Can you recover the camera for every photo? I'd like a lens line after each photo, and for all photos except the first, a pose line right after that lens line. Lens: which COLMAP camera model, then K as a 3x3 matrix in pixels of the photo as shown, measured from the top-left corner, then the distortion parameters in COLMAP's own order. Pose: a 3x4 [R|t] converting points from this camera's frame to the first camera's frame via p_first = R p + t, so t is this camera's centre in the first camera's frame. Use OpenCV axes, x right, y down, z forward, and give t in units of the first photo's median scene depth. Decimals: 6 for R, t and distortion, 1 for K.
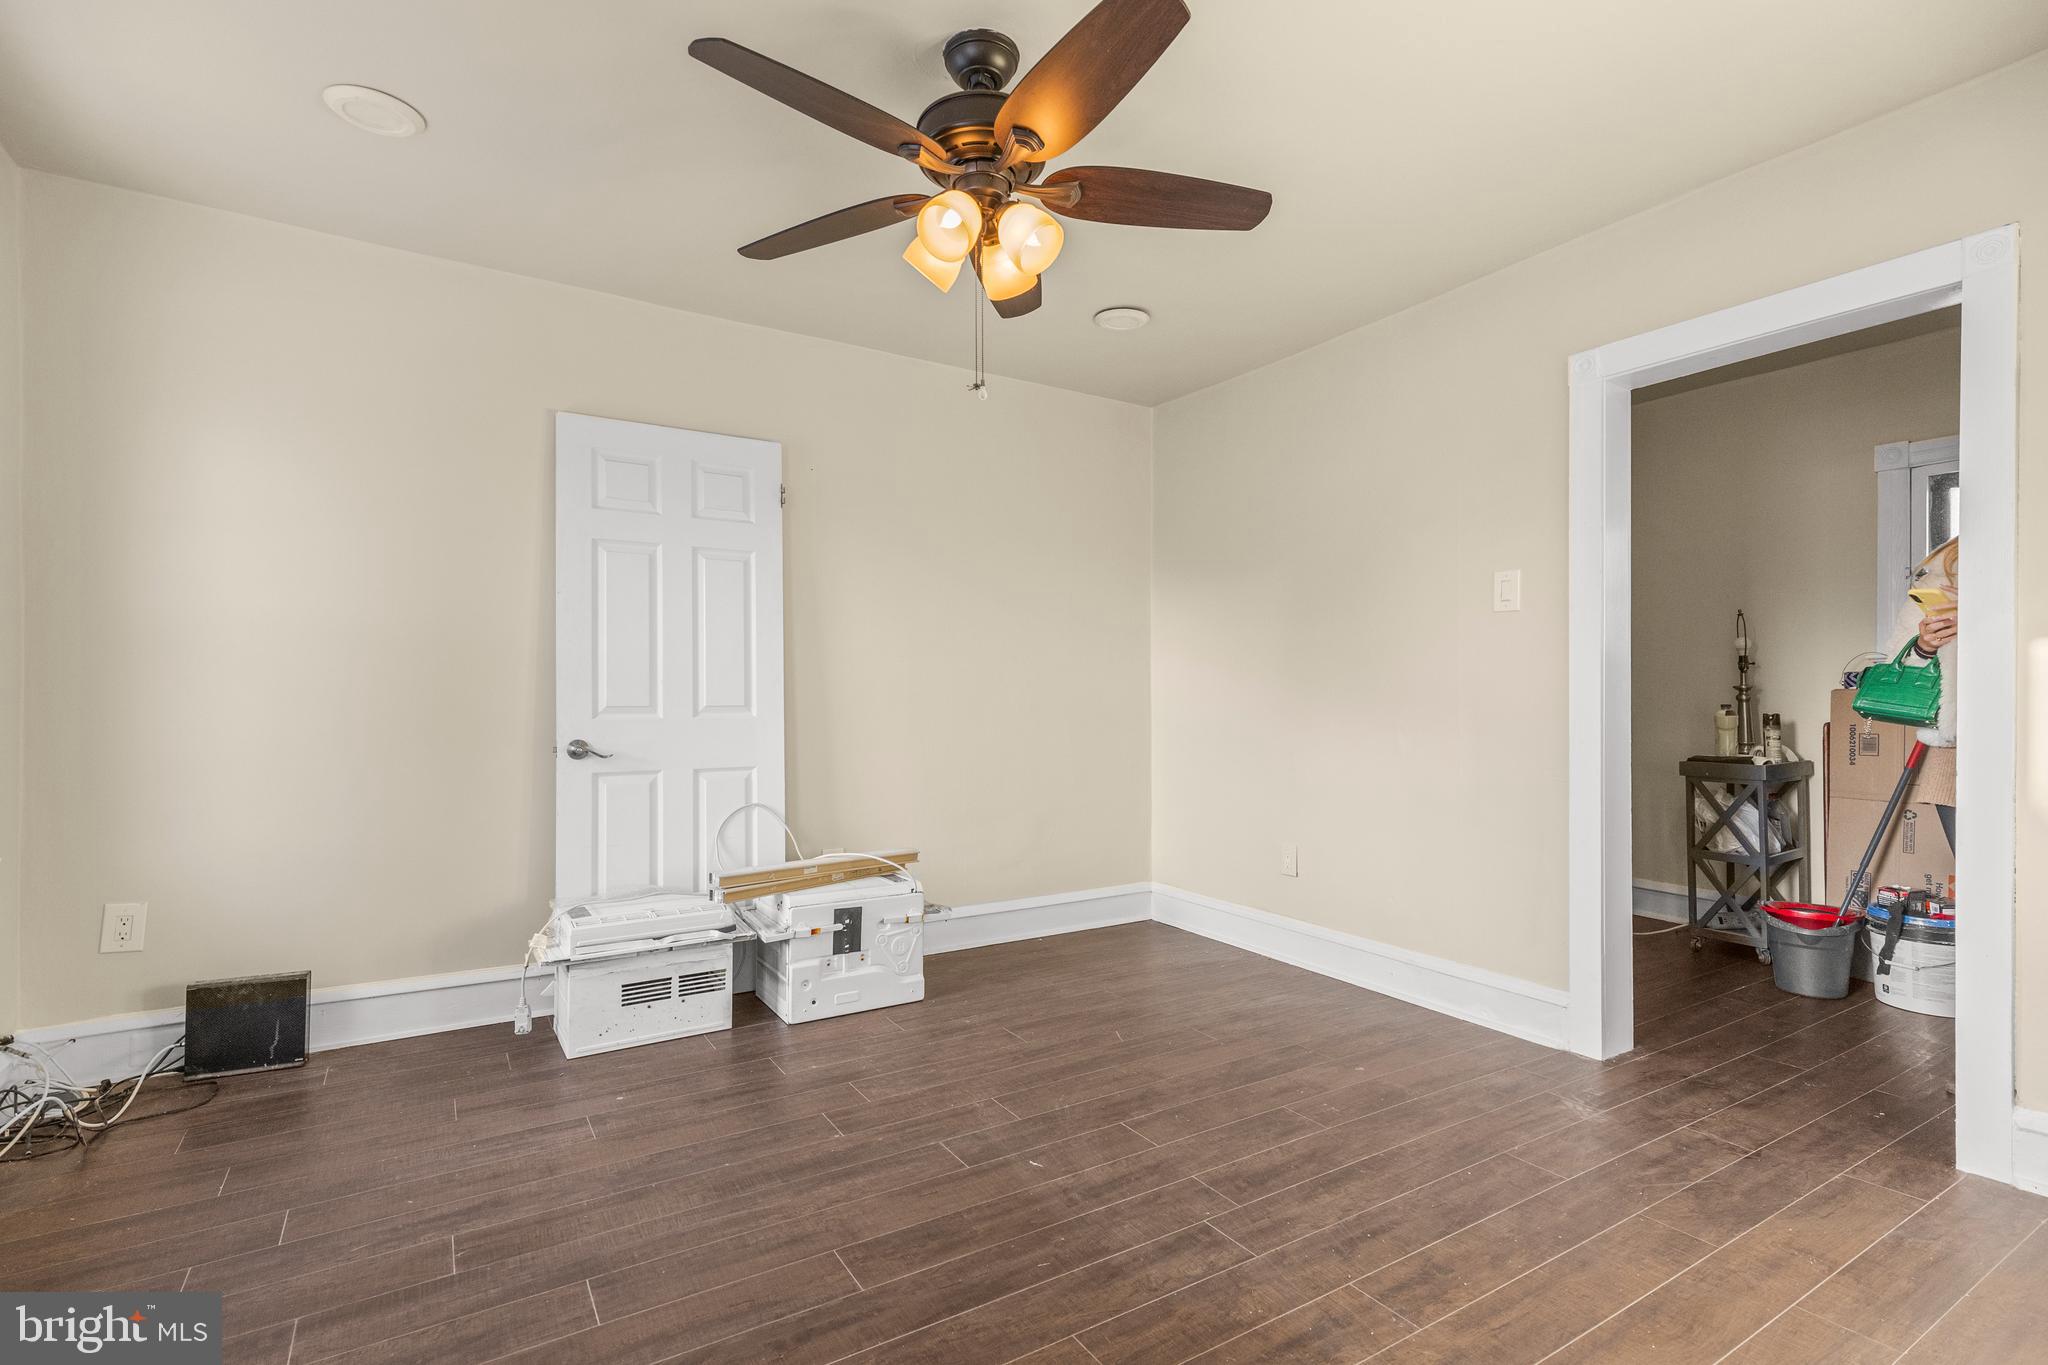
lens RADIAL K [[927.8, 0, 1025.2], [0, 927.8, 688.3], [0, 0, 1]] dist [0.001613, 0.000282]
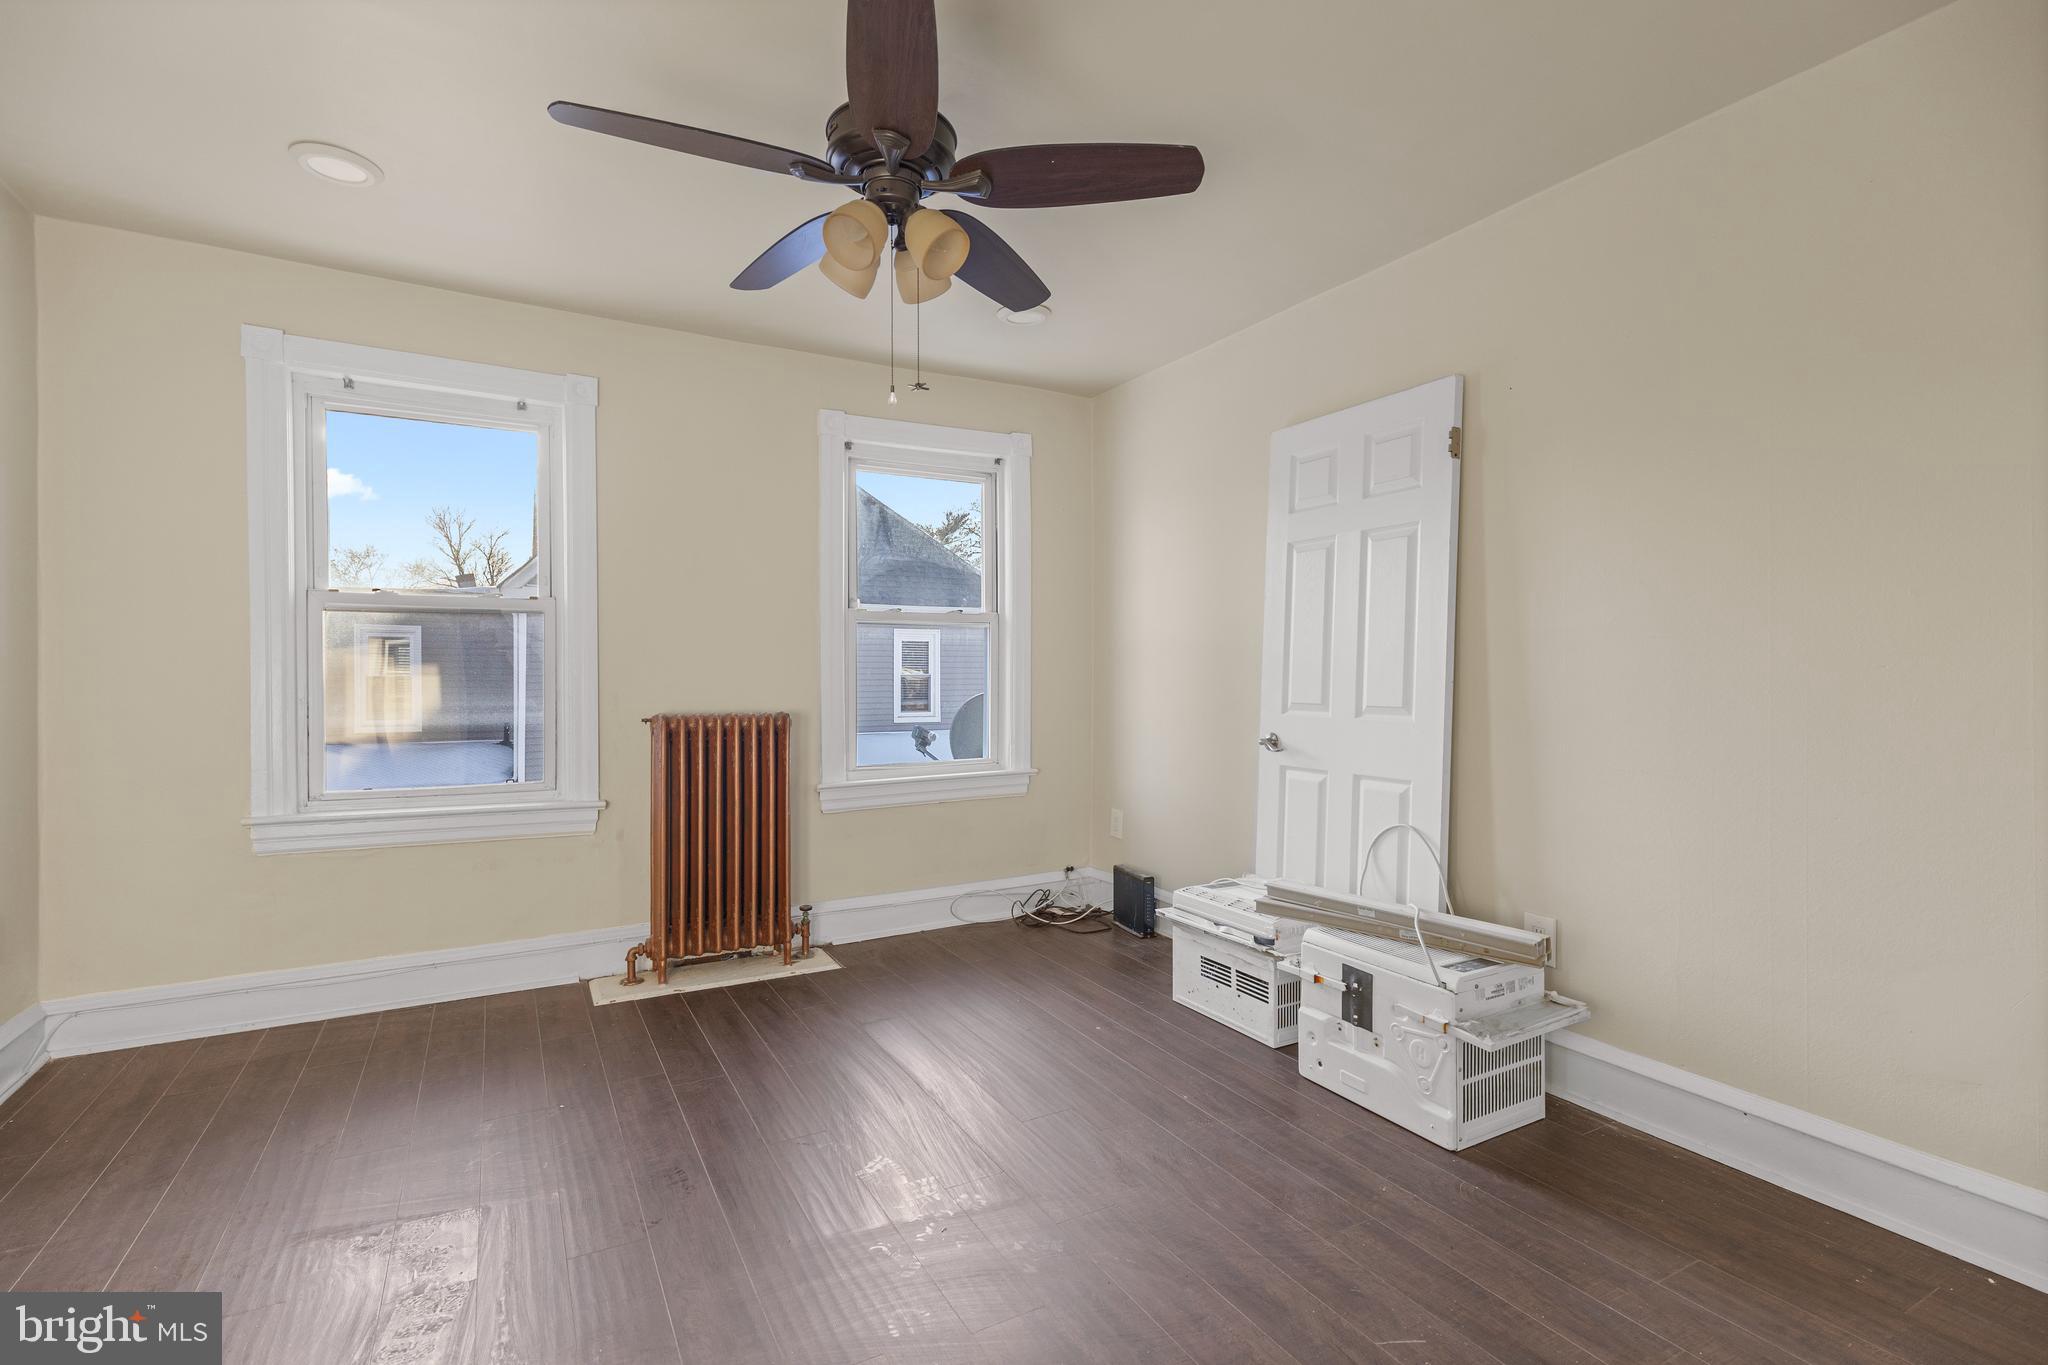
lens RADIAL K [[927.8, 0, 1025.3], [0, 927.8, 679.5], [0, 0, 1]] dist [0.001613, 0.000282]
pose [[-0.034727, 0.004997, -0.999384, 0.602695], [-0.002146, 0.999985, 0.005075, -0.011343], [0.999395, 0.002321, -0.034715, 0.747903]]
